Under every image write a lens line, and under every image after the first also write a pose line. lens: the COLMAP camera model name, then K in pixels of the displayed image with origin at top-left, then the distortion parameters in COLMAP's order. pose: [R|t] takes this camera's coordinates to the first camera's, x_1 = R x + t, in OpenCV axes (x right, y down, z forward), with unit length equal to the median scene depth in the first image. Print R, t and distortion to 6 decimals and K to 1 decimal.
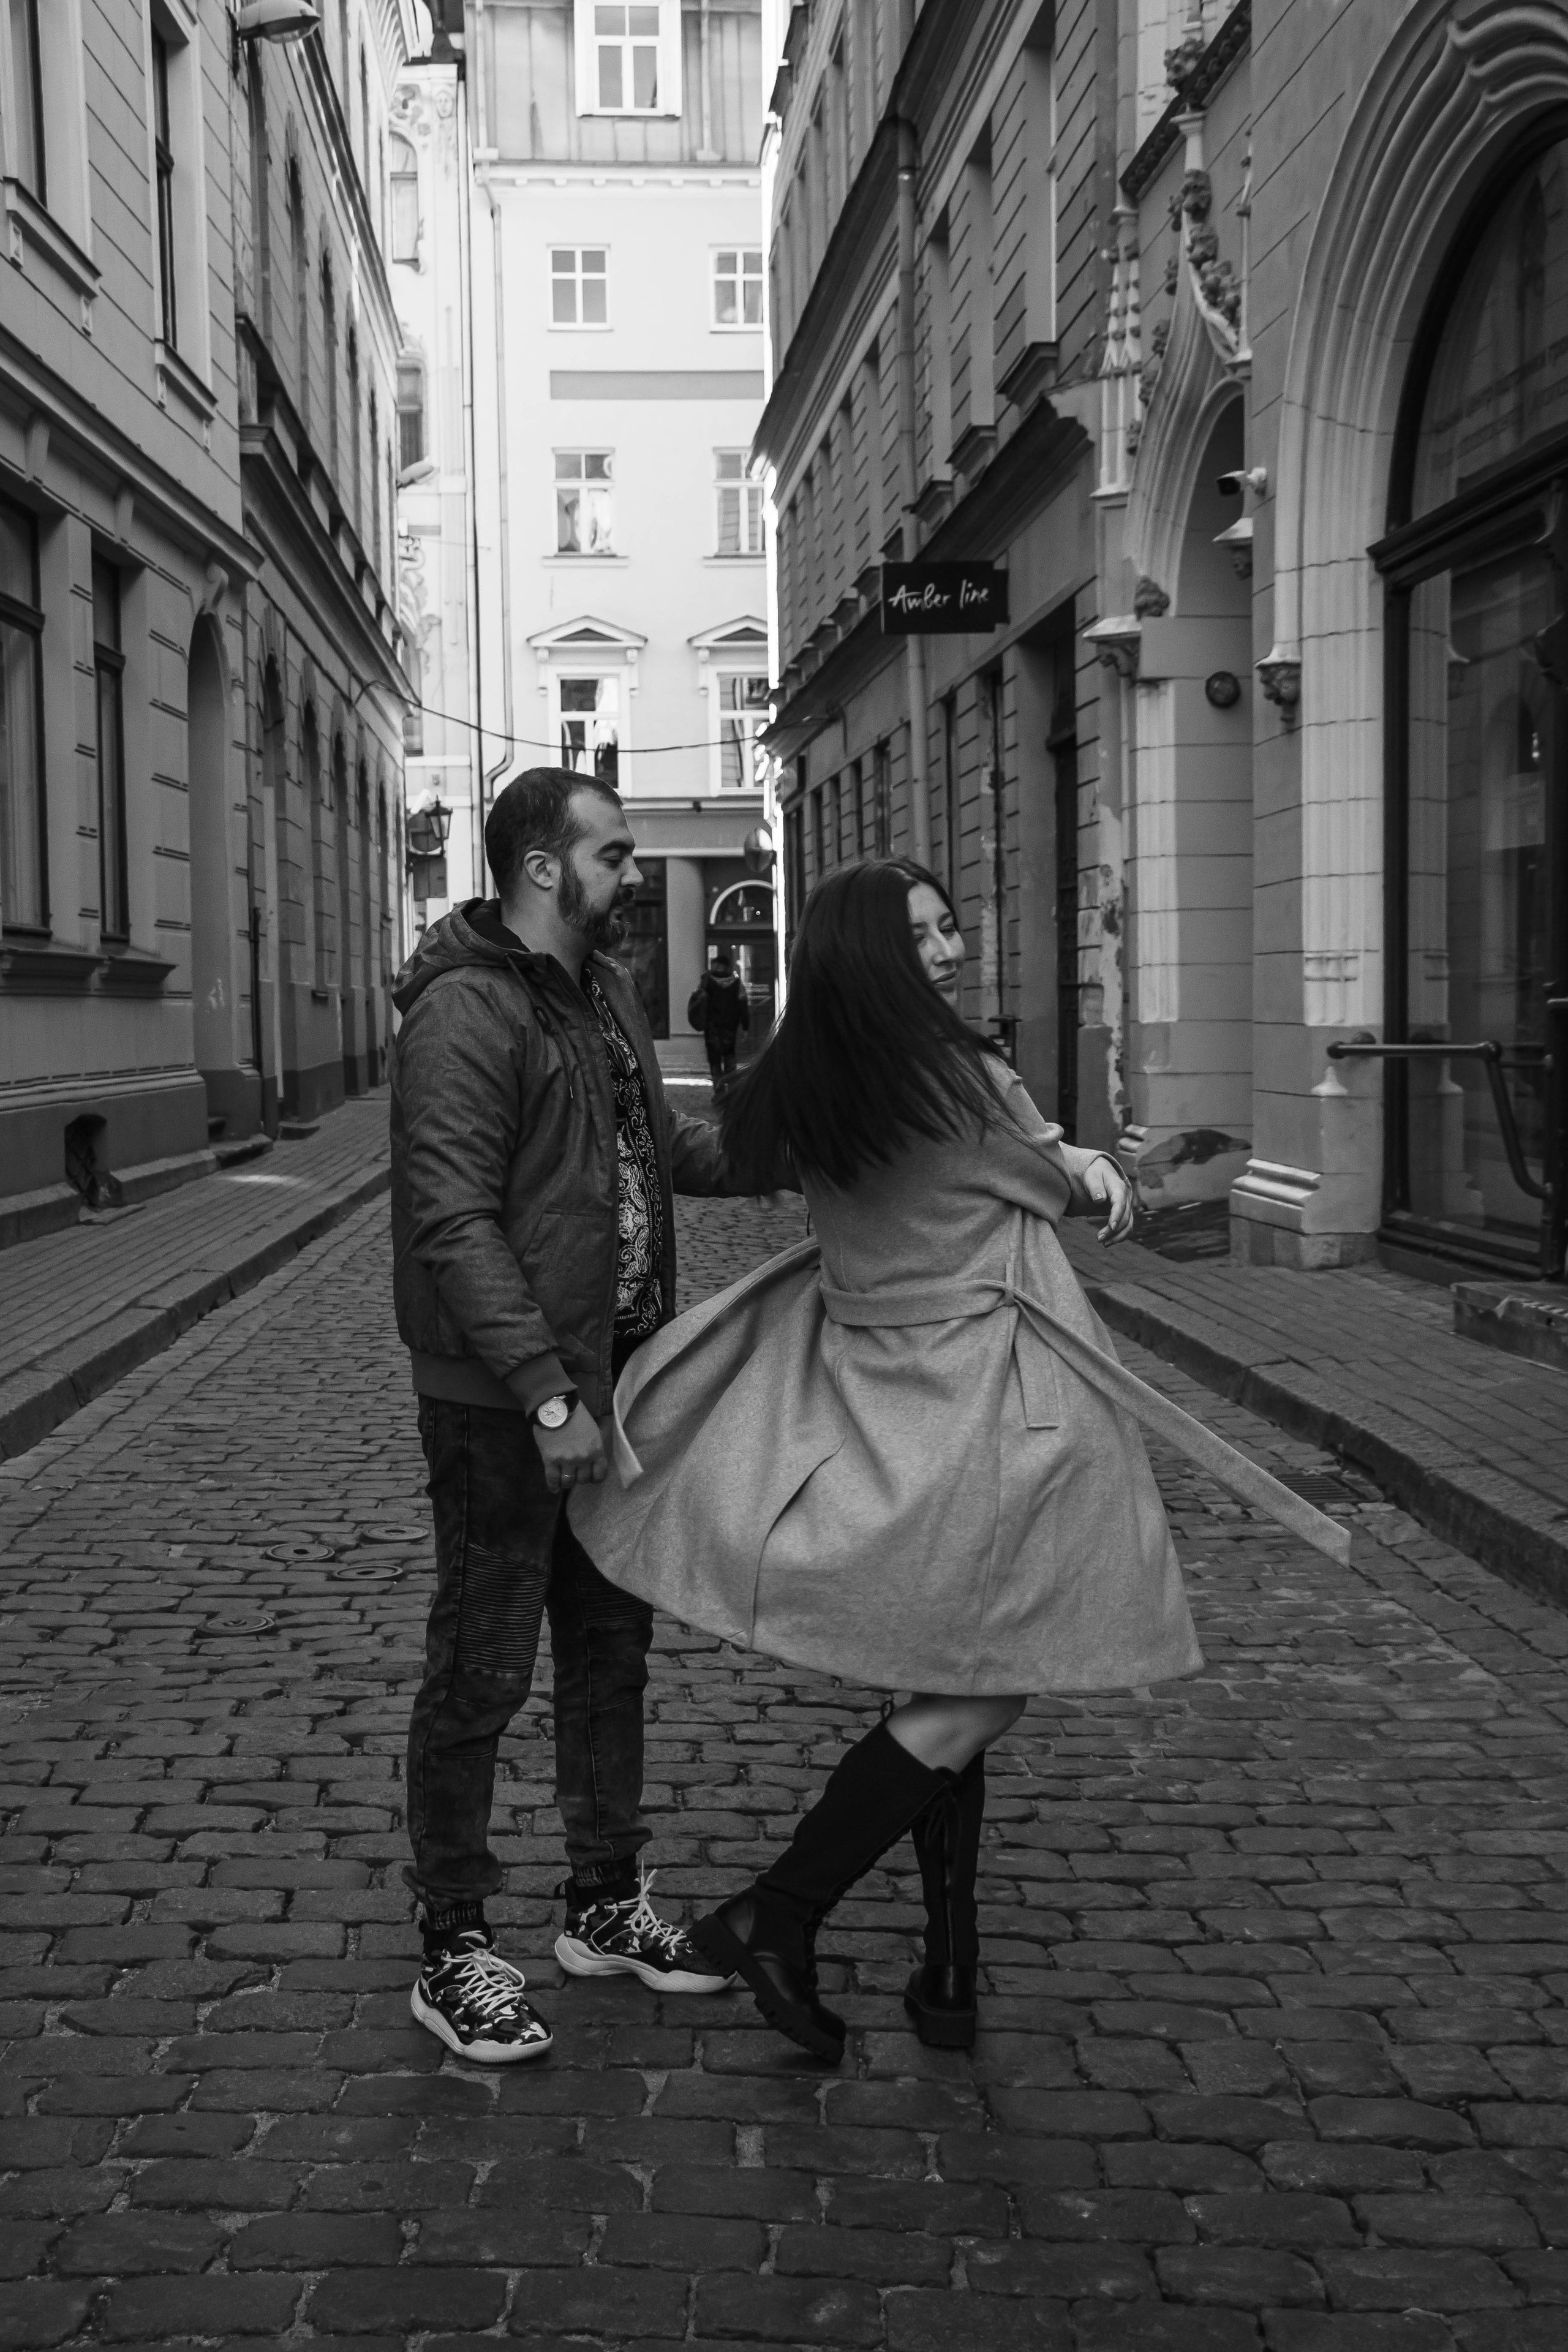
lens RADIAL K [[3003.2, 0, 768.3], [0, 3003.2, 1179.3], [0, 0, 1]] dist [0.050289, 0.000000]
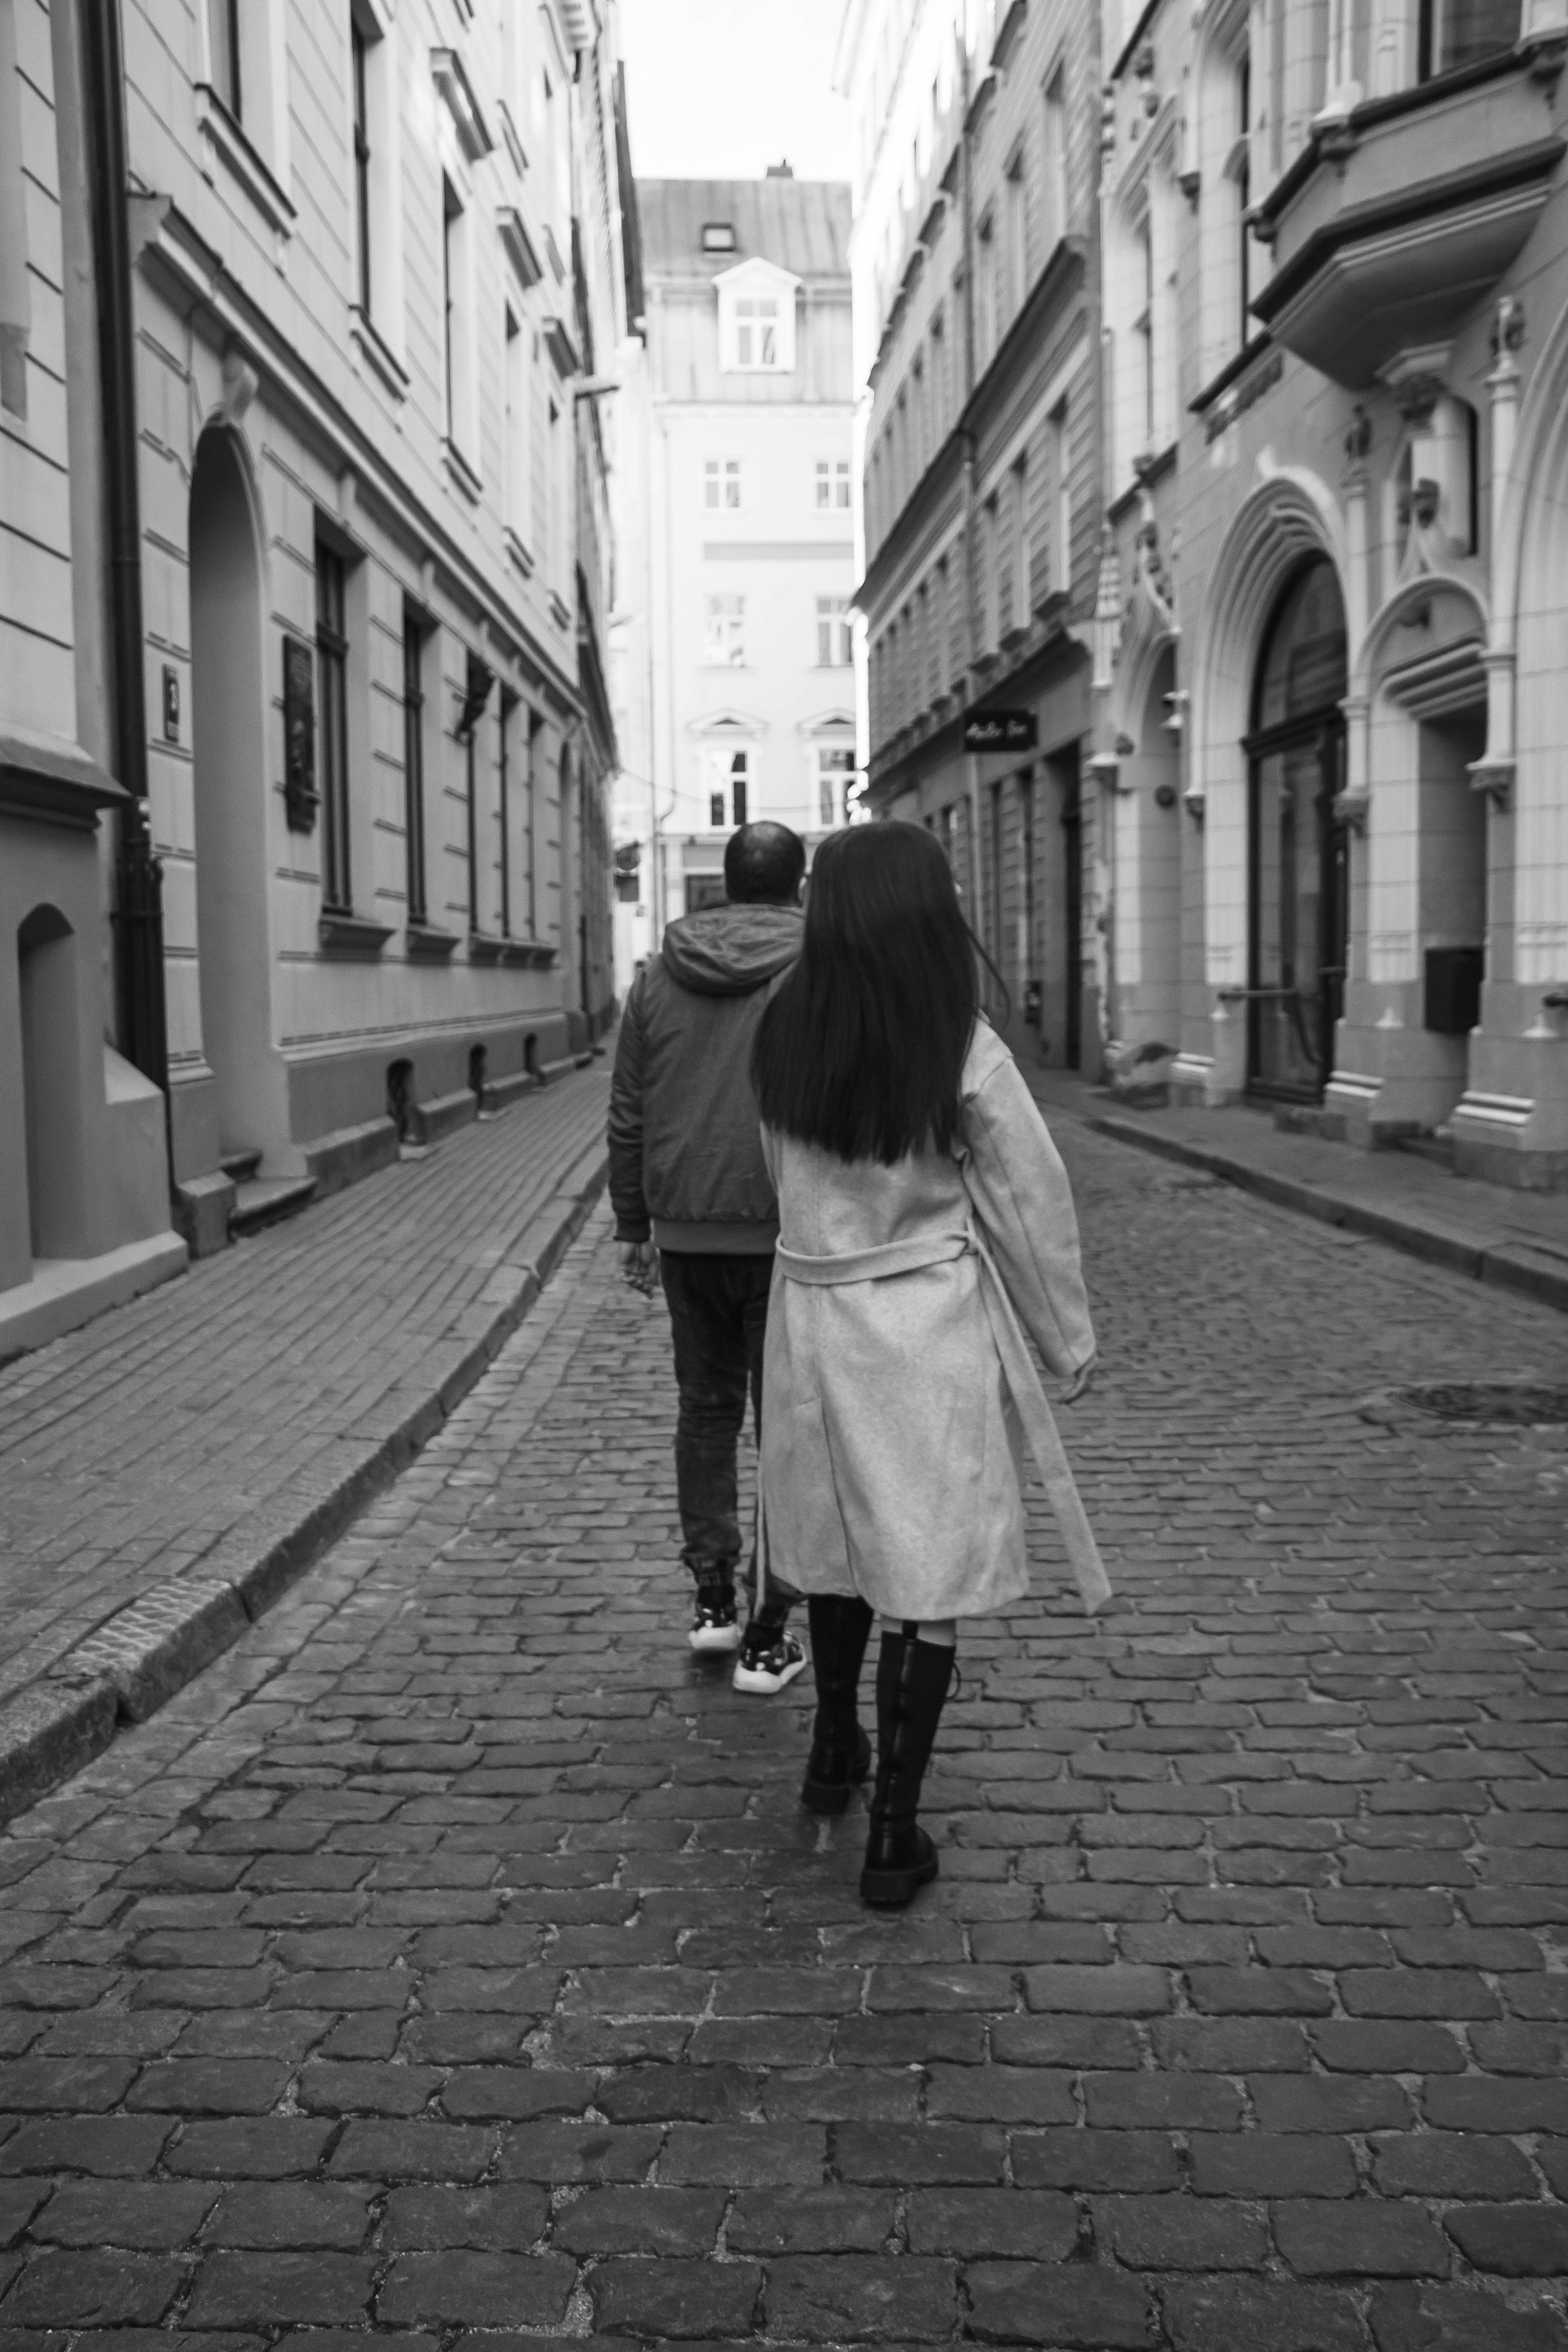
lens RADIAL K [[2317.3, 0, 806.7], [0, 2317.3, 1172.4], [0, 0, 1]] dist [-0.080685, 0.000000]
pose [[0.999996, 0.001130, -0.002686, -0.045395], [-0.001061, 0.999668, 0.025726, 0.019788], [0.002714, -0.025723, 0.999665, -0.295676]]
